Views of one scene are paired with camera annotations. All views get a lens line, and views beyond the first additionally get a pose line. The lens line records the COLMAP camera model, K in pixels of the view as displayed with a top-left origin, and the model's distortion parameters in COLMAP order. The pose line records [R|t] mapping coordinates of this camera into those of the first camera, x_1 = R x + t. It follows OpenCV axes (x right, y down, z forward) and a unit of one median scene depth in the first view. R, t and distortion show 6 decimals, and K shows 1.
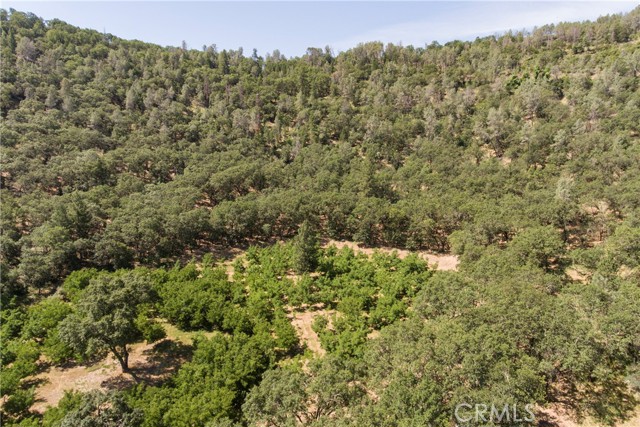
lens RADIAL K [[377.2, 0, 312.6], [0, 377.2, 209.0], [0, 0, 1]] dist [-0.002051, -0.000482]
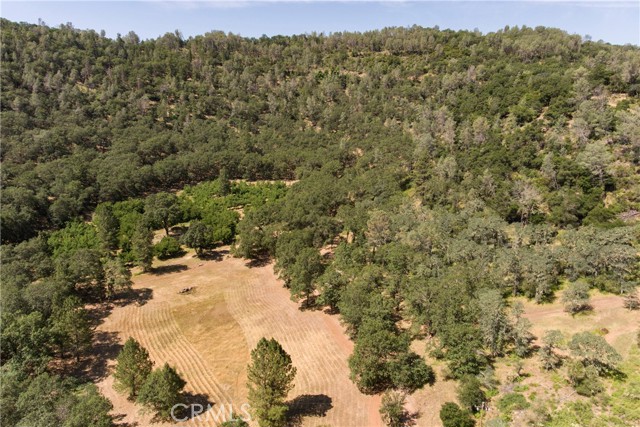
lens RADIAL K [[378.4, 0, 312.9], [0, 378.4, 189.6], [0, 0, 1]] dist [-0.003985, 0.000917]
pose [[0.900049, -0.096415, 0.424989, -0.221234], [0.073516, 0.994834, 0.070000, 0.022829], [-0.429543, -0.031760, 0.902488, -0.457349]]
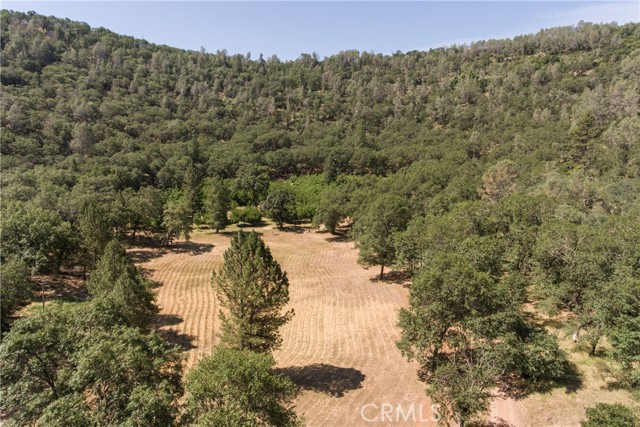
lens RADIAL K [[378.4, 0, 313.2], [0, 378.4, 182.5], [0, 0, 1]] dist [-0.001837, 0.001205]
pose [[0.996482, -0.008058, 0.083419, -0.124274], [0.013929, 0.997447, -0.070032, 0.144972], [-0.082642, 0.070948, 0.994051, -0.364725]]
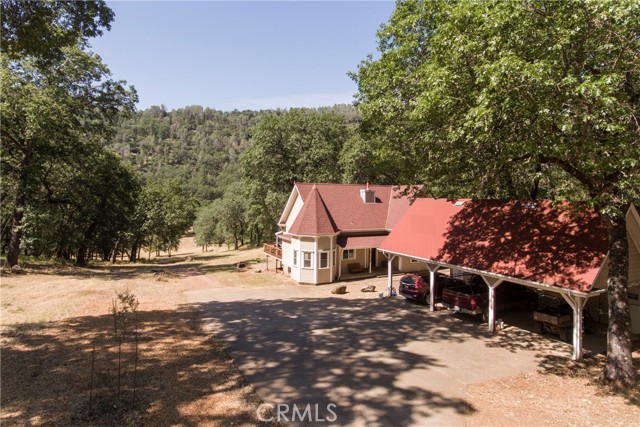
lens RADIAL K [[378.4, 0, 312.9], [0, 378.4, 189.6], [0, 0, 1]] dist [-0.003985, 0.000917]
pose [[0.888194, -0.000826, 0.459468, -0.195736], [0.074373, 0.987069, -0.141995, 0.230511], [-0.453410, 0.160291, 0.876770, -0.799150]]
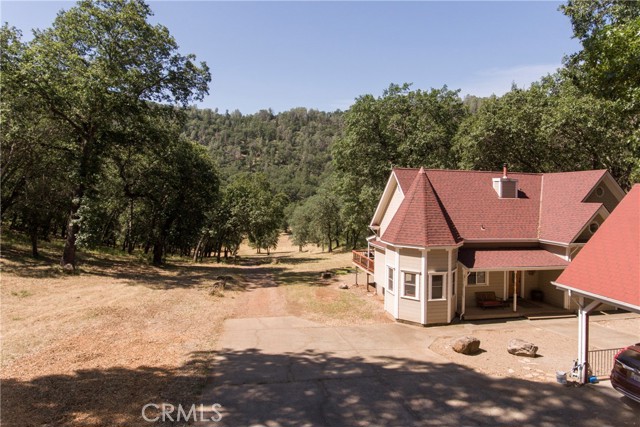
lens RADIAL K [[378.4, 0, 312.9], [0, 378.4, 189.6], [0, 0, 1]] dist [-0.003985, 0.000917]
pose [[0.978463, 0.004218, 0.206381, -0.179883], [0.028750, 0.987262, -0.156482, 0.228206], [-0.204412, 0.159046, 0.965878, -0.767713]]
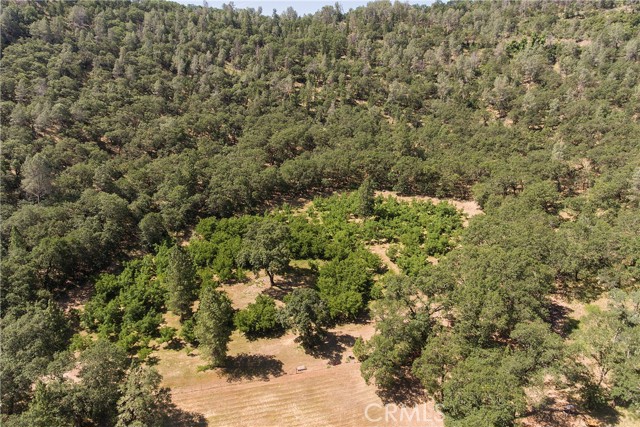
lens RADIAL K [[378.4, 0, 313.2], [0, 378.4, 182.5], [0, 0, 1]] dist [-0.001837, 0.001205]
pose [[0.999055, -0.014151, 0.041094, -0.134432], [0.010649, 0.996392, 0.084201, -0.034063], [-0.042137, -0.083684, 0.995601, -0.159700]]
